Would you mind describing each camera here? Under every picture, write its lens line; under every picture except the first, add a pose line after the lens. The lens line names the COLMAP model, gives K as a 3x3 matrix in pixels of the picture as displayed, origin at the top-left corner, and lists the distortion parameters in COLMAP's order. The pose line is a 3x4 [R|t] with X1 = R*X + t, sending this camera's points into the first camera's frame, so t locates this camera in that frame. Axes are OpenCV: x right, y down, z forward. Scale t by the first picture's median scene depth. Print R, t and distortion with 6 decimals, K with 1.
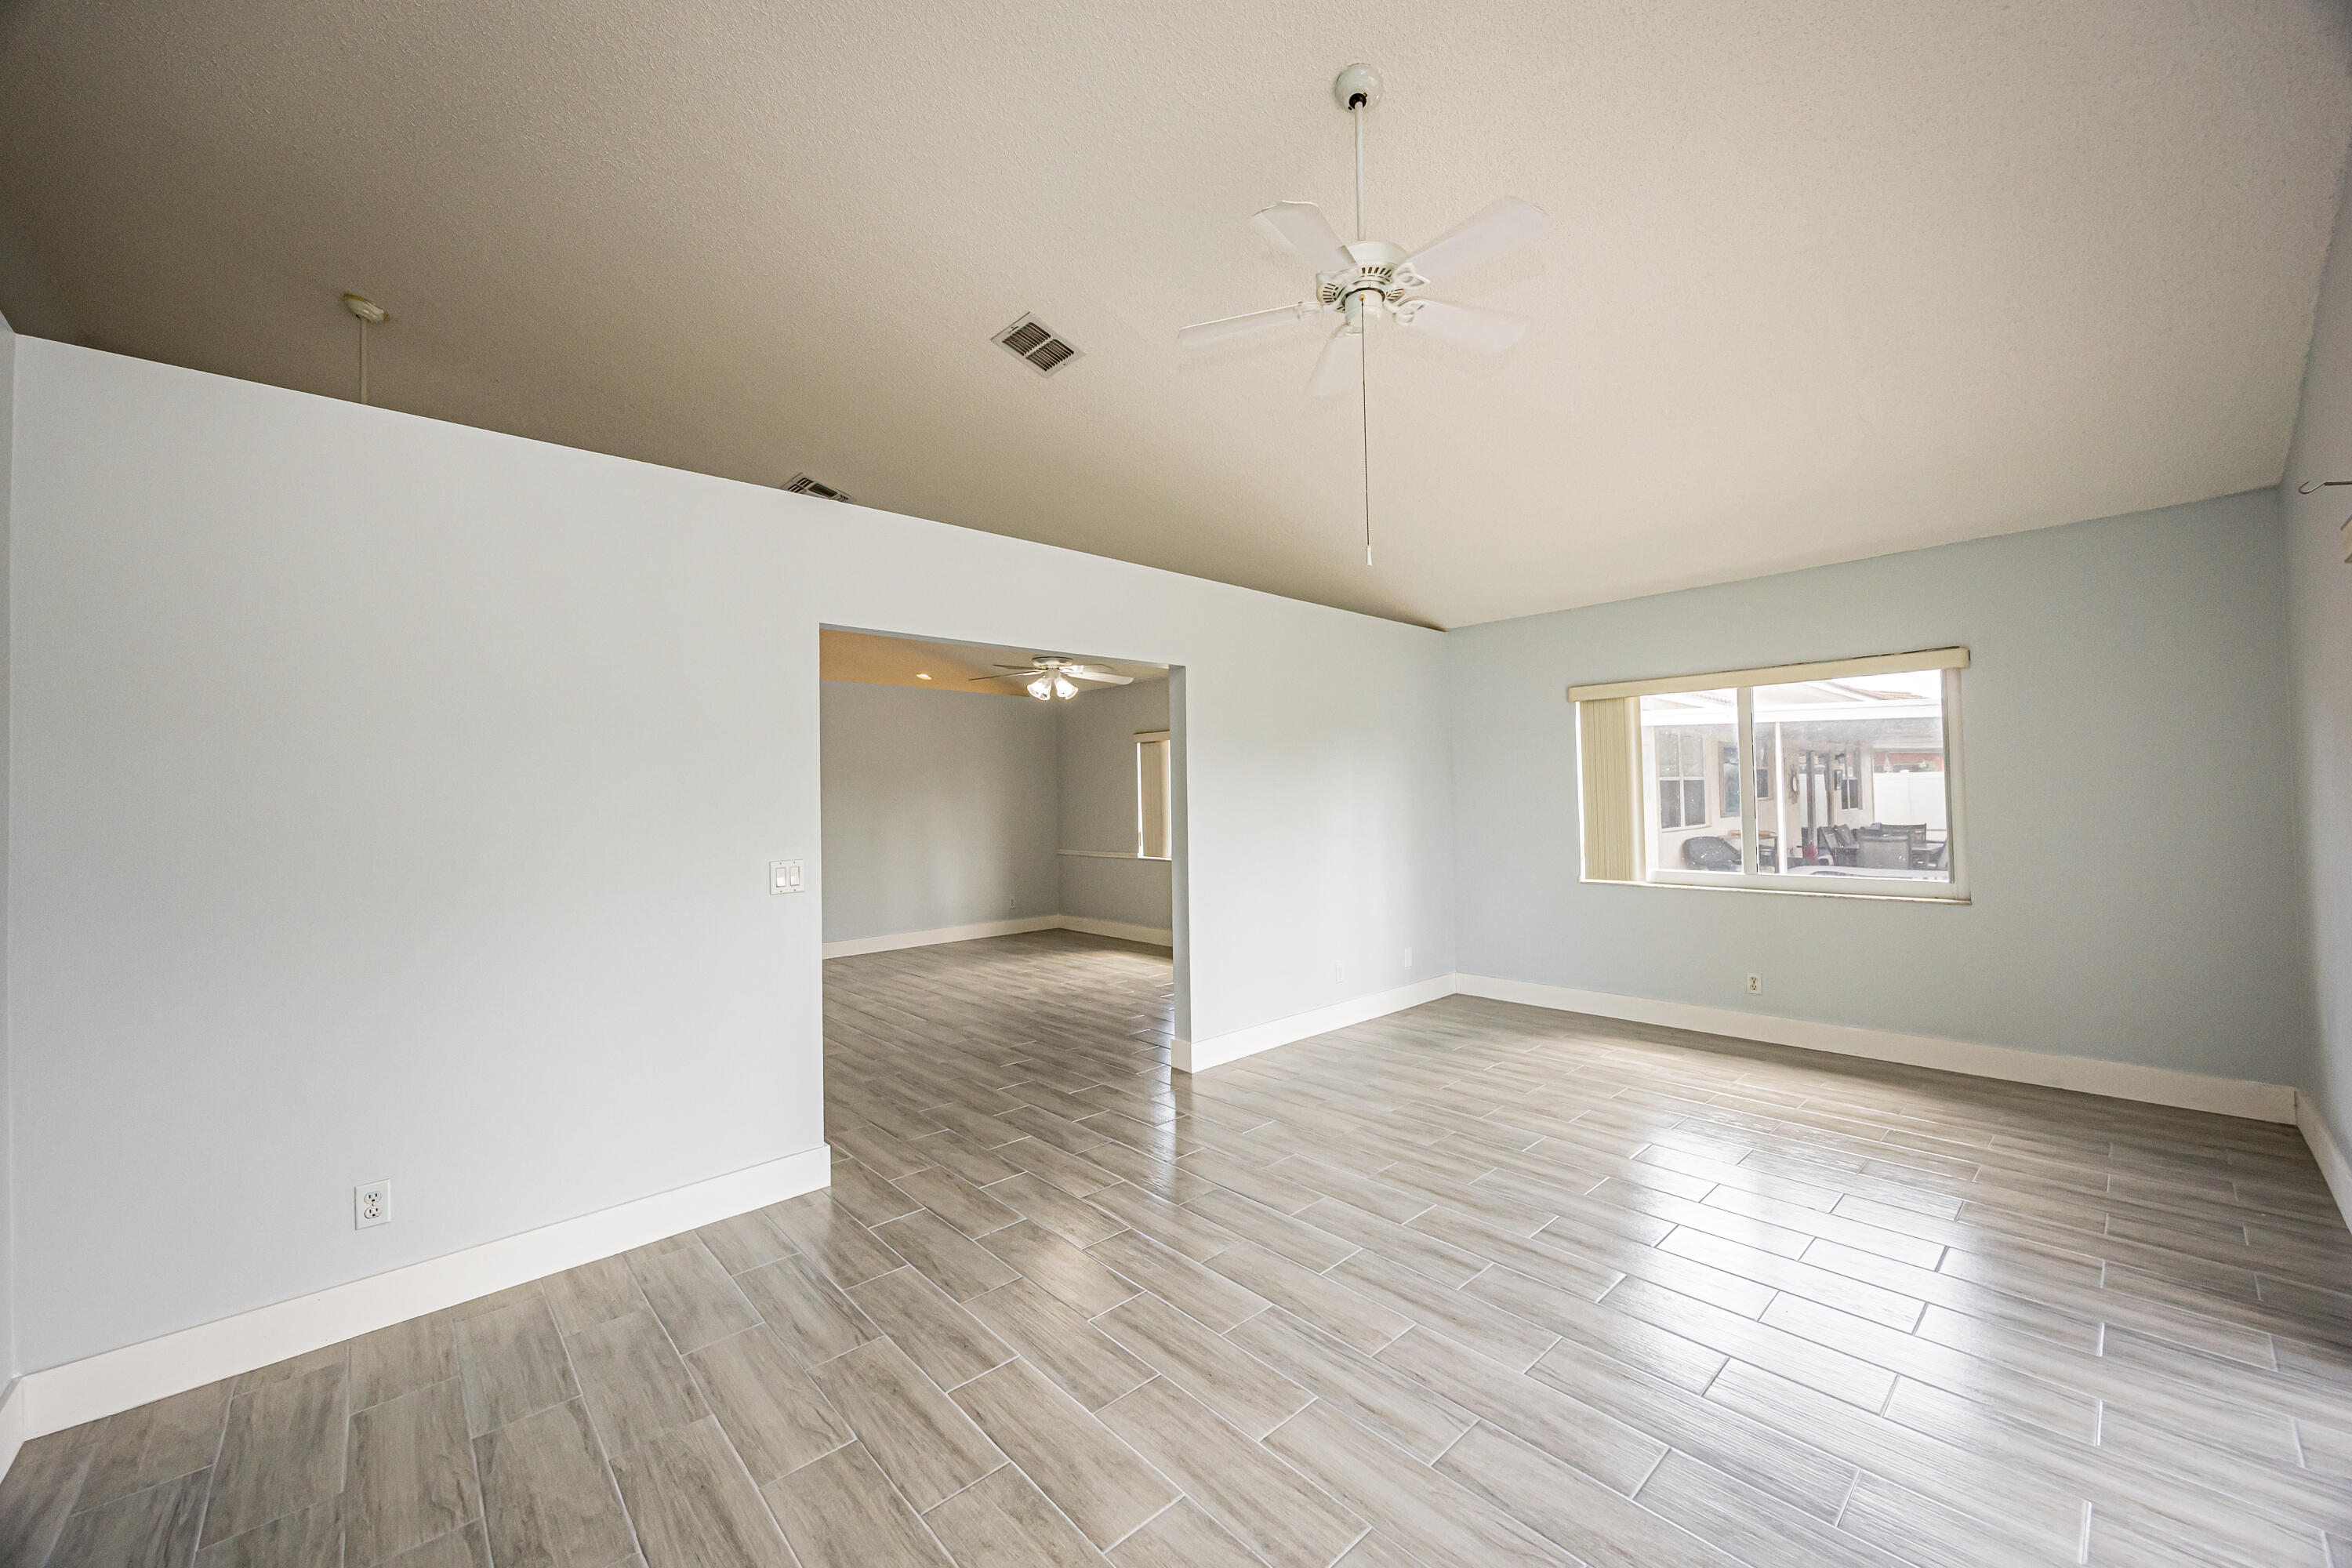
lens RADIAL K [[873.8, 0, 1187.1], [0, 873.8, 778.0], [0, 0, 1]] dist [-0.002578, -0.000356]
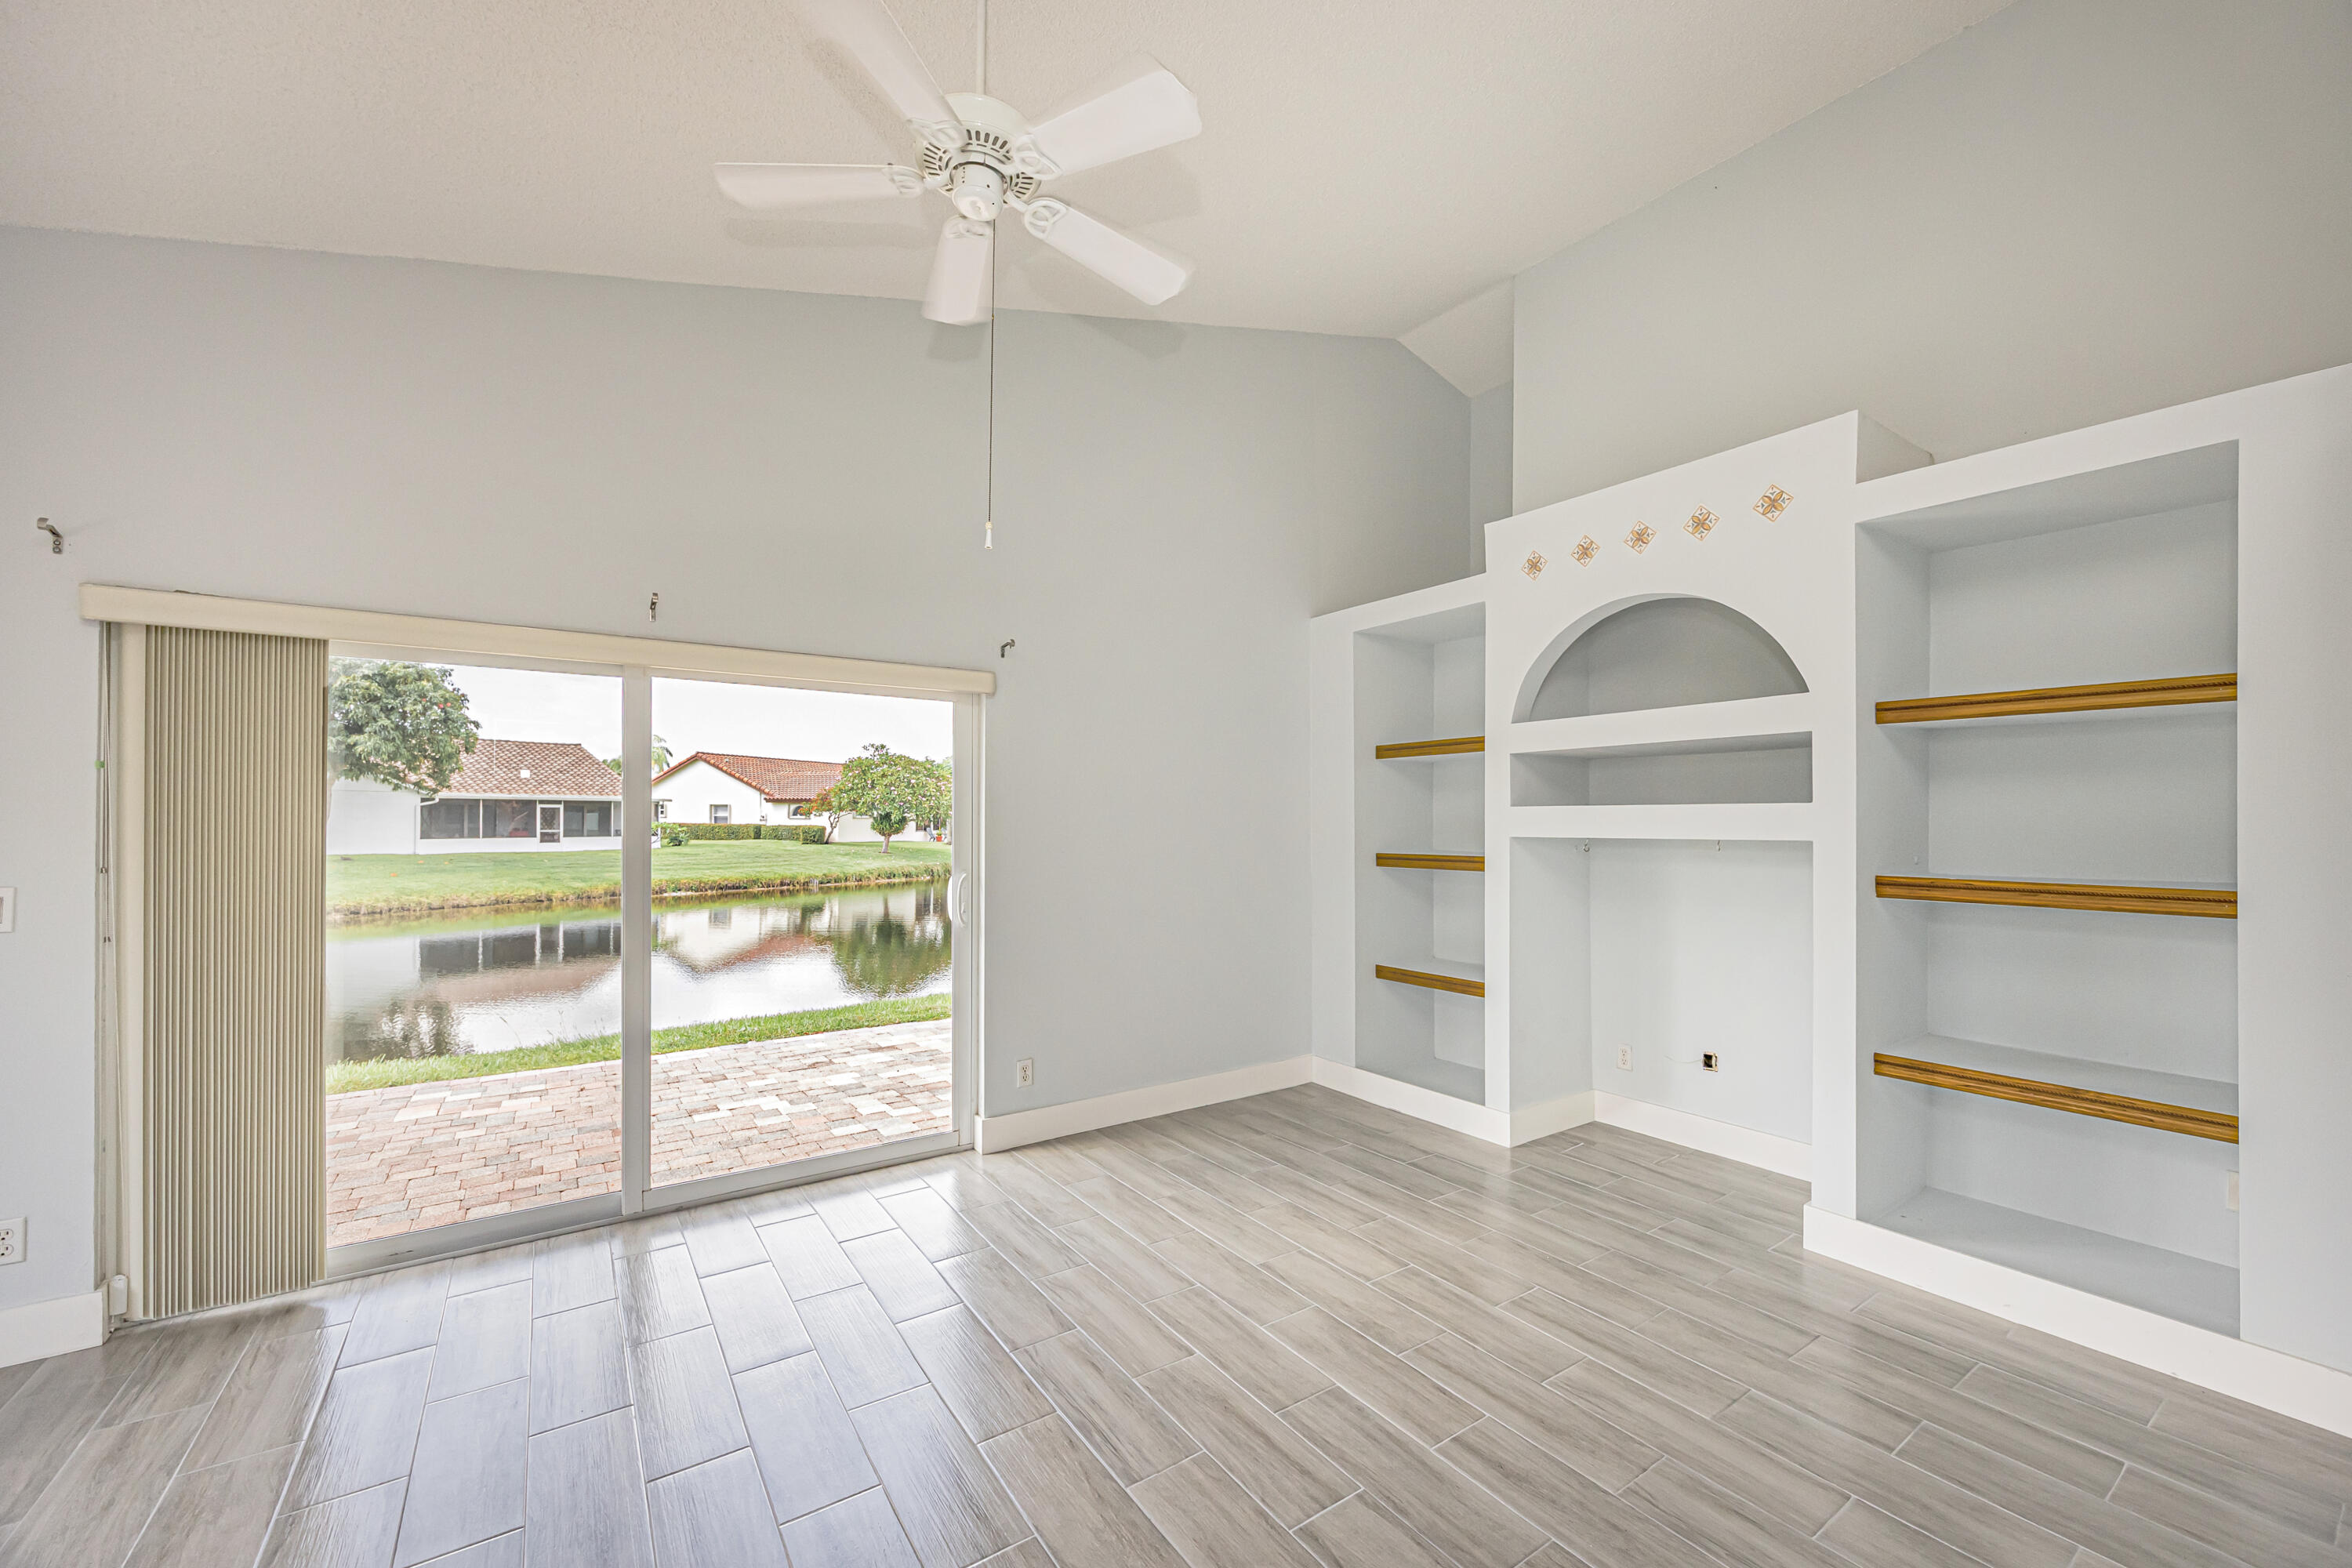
lens RADIAL K [[942.4, 0, 1240.3], [0, 942.4, 816.5], [0, 0, 1]] dist [-0.002784, -0.000334]
pose [[-0.995603, 0.018115, 0.091902, -0.072562], [0.015773, 0.999534, -0.026142, 0.021388], [-0.092333, -0.024577, -0.995425, 1.485597]]
